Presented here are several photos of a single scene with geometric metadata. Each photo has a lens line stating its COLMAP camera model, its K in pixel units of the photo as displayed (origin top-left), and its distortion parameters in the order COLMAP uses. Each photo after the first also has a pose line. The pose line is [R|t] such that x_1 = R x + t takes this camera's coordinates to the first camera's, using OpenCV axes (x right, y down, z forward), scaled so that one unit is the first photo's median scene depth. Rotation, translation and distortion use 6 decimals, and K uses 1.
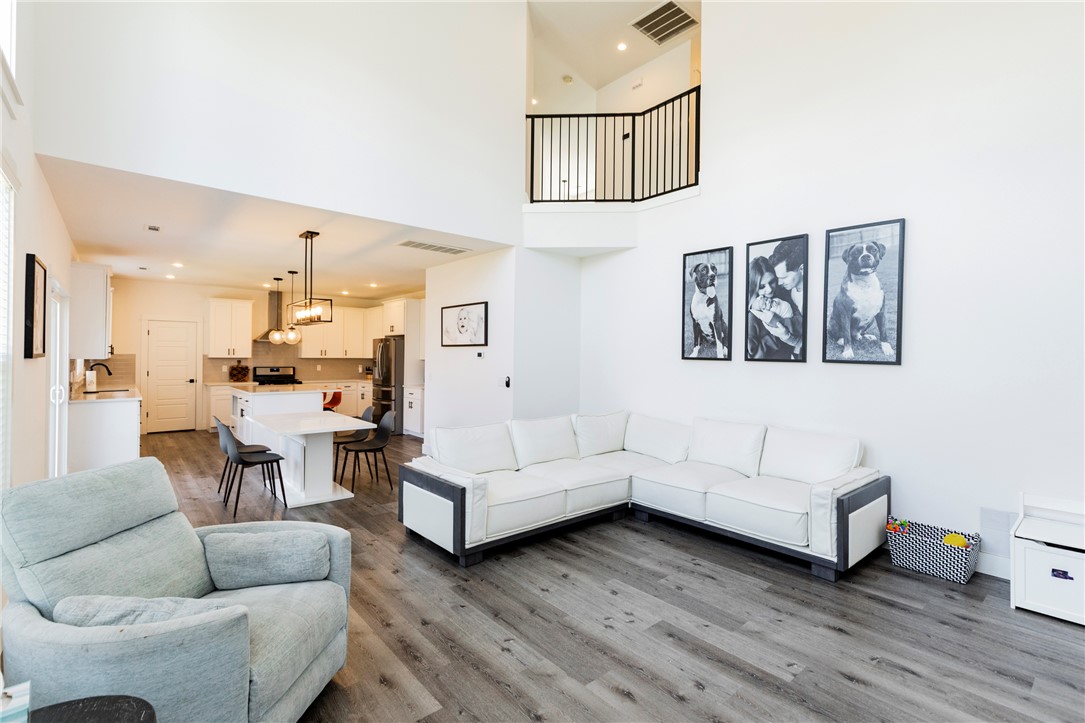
lens RADIAL K [[498.3, 0, 556.7], [0, 498.3, 351.9], [0, 0, 1]] dist [0.002445, 0.000197]
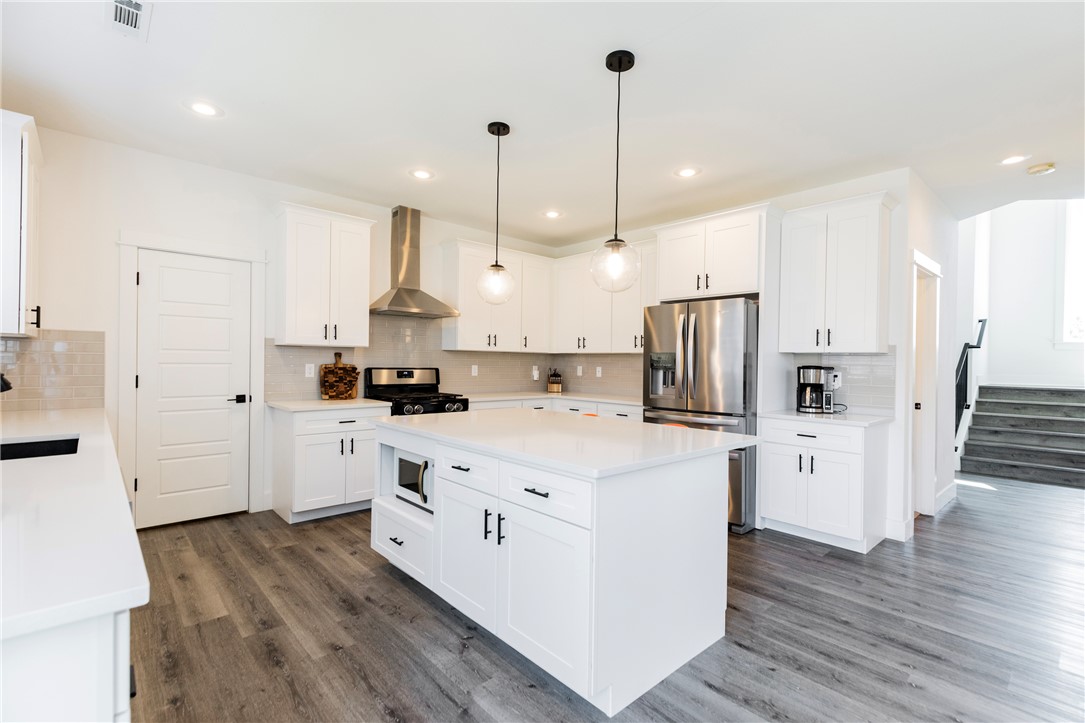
lens RADIAL K [[495.9, 0, 550.5], [0, 495.9, 363.2], [0, 0, 1]] dist [0.005062, 0.000304]
pose [[0.999704, 0.007110, 0.023275, -1.003346], [-0.007374, 0.999909, 0.011271, 0.044323], [-0.023192, -0.011439, 0.999666, 1.199390]]
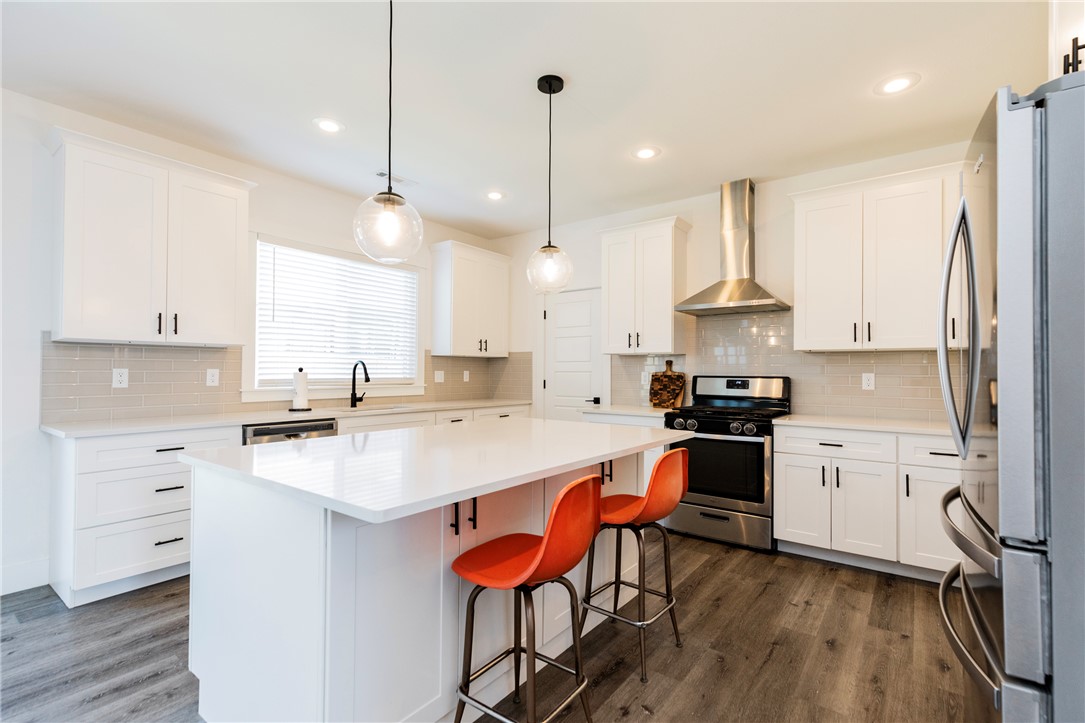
lens RADIAL K [[490.2, 0, 546.7], [0, 490.2, 367.6], [0, 0, 1]] dist [0.001681, 0.000139]
pose [[0.201225, -0.016396, -0.979408, -0.503213], [0.004679, 0.999865, -0.015777, 0.066158], [0.979534, -0.001408, 0.201274, 1.780624]]
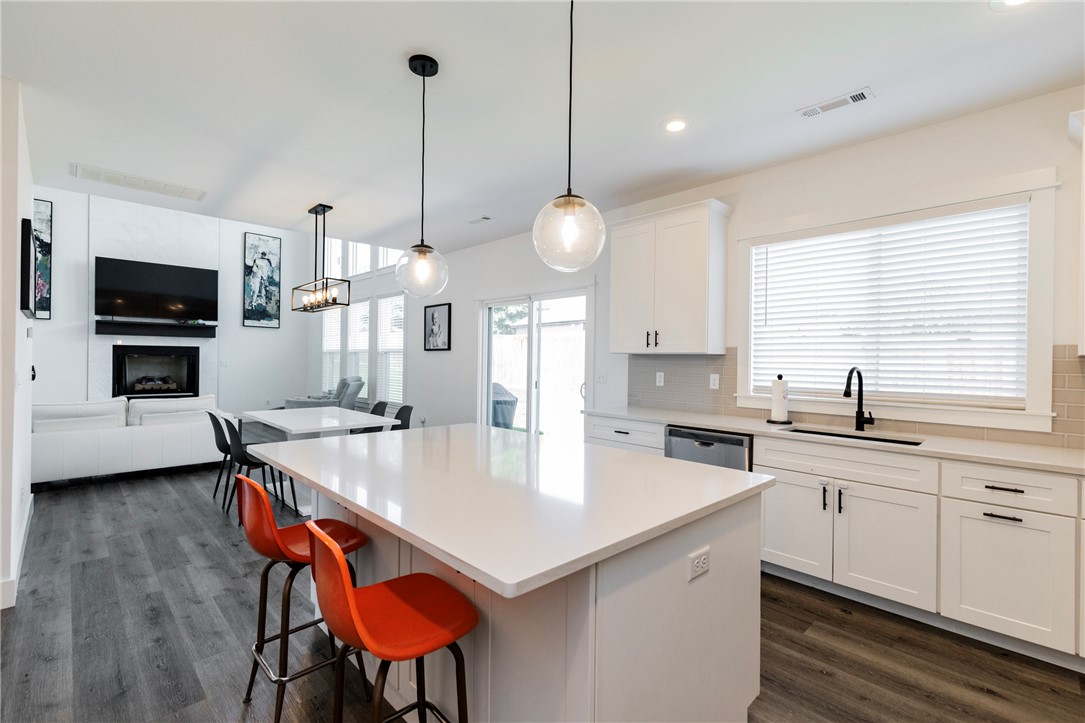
lens RADIAL K [[488.6, 0, 550.9], [0, 488.6, 362.0], [0, 0, 1]] dist [0.005102, -0.000239]
pose [[-0.997921, -0.021109, -0.060893, -1.029458], [-0.021018, 0.999777, -0.002121, 0.040041], [0.060924, -0.000837, -0.998142, 2.273503]]
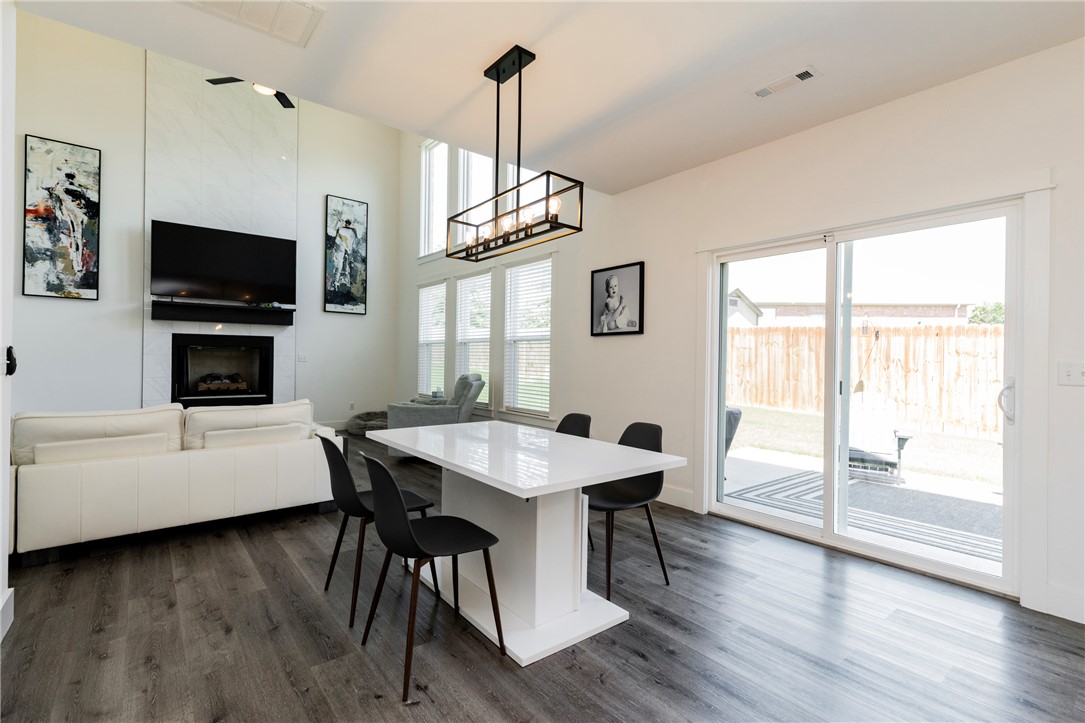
lens RADIAL K [[496.7, 0, 553.6], [0, 496.7, 359.8], [0, 0, 1]] dist [0.001864, -0.000050]
pose [[-0.999418, -0.021050, 0.026826, -0.667385], [-0.021208, 0.999759, -0.005619, 0.069366], [-0.026701, -0.006185, -0.999624, 1.774544]]
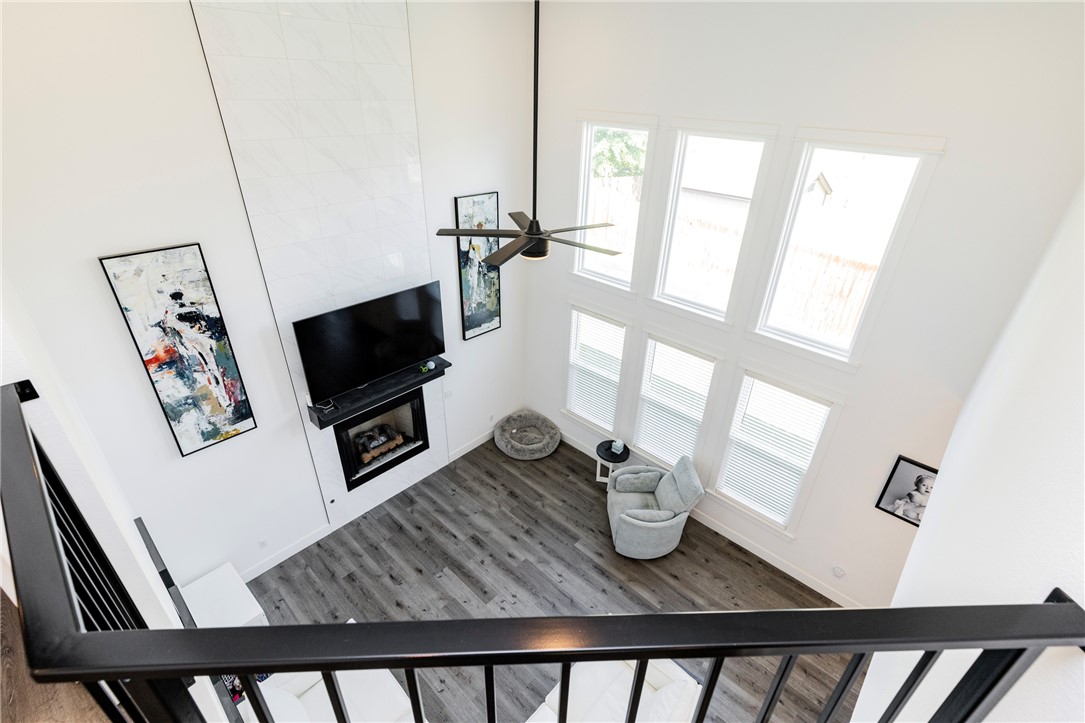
lens RADIAL K [[495.9, 0, 550.5], [0, 495.9, 363.2], [0, 0, 1]] dist [0.005062, 0.000304]
pose [[-0.993484, 0.018203, -0.112511, 0.102184], [-0.038749, 0.874412, 0.483634, -0.763633], [0.107184, 0.484842, -0.868009, 1.399190]]
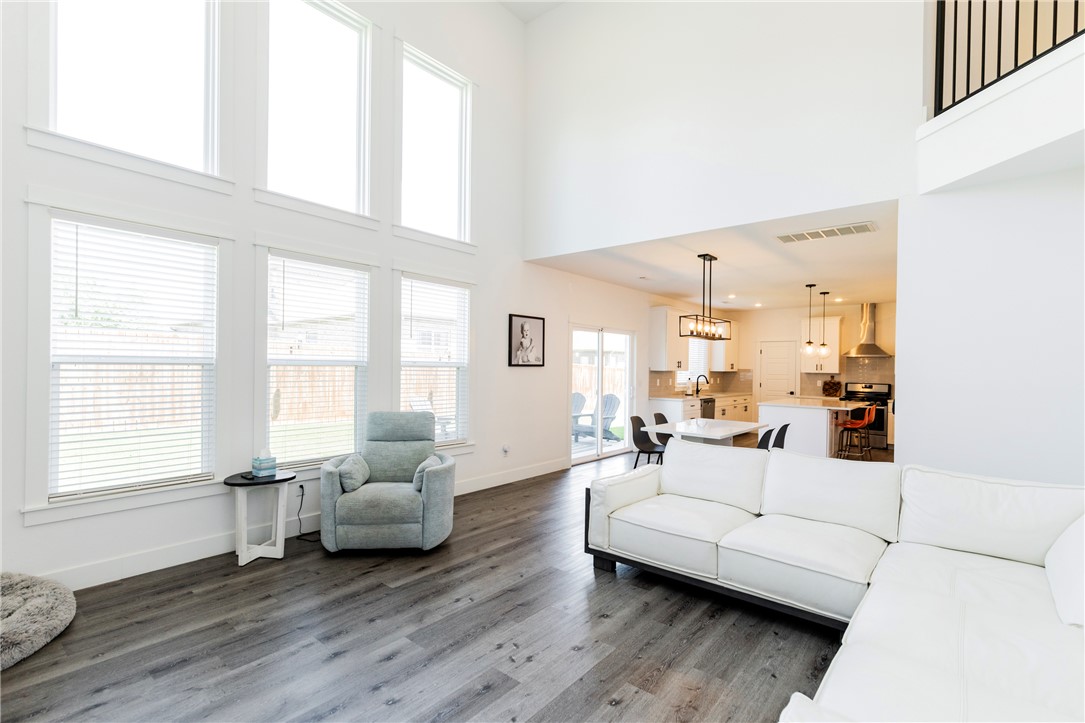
lens RADIAL K [[500.7, 0, 548.5], [0, 500.7, 367.6], [0, 0, 1]] dist [0.012103, 0.000117]
pose [[0.163079, -0.003228, -0.986608, 0.639746], [-0.005866, 0.999974, -0.004242, 0.017901], [0.986596, 0.006479, 0.163056, 0.565037]]
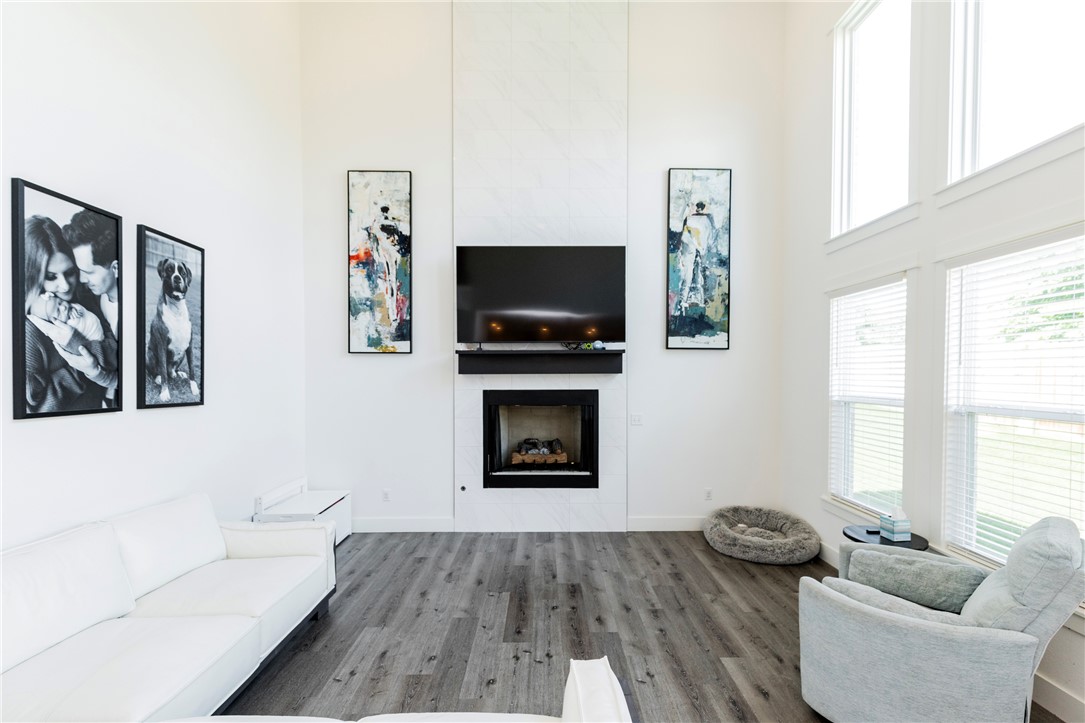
lens RADIAL K [[495.8, 0, 546.6], [0, 495.8, 382.9], [0, 0, 1]] dist [0.005024, -0.000354]
pose [[-0.757240, -0.020758, 0.652807, -0.349003], [-0.010533, 0.999753, 0.019572, -0.034283], [-0.653052, 0.007945, -0.757272, 1.094764]]
